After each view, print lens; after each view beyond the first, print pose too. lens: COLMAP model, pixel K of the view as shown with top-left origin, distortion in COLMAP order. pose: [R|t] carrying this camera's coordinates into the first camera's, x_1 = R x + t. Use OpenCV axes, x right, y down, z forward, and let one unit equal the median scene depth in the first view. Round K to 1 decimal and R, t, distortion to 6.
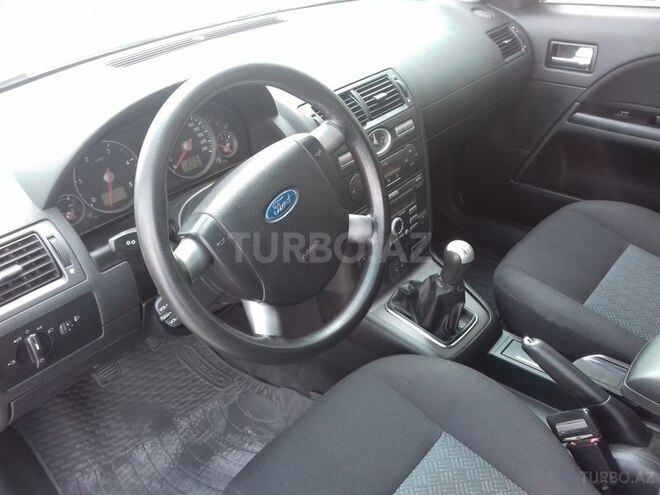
lens RADIAL K [[602.8, 0, 330.0], [0, 602.8, 247.5], [0, 0, 1]] dist [0.090236, -0.172531]
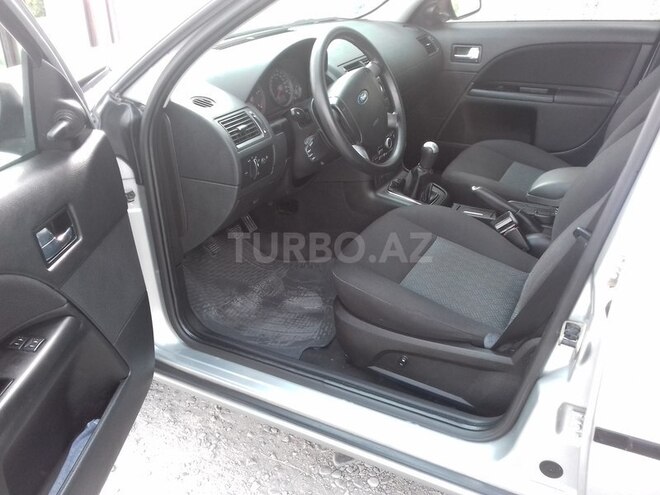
lens RADIAL K [[602.8, 0, 330.0], [0, 602.8, 247.5], [0, 0, 1]] dist [0.090236, -0.172531]
pose [[0.976163, -0.075018, 0.203662, -0.366720], [0.093307, 0.992278, -0.081725, 0.333571], [-0.195958, 0.098780, 0.975624, -0.510551]]
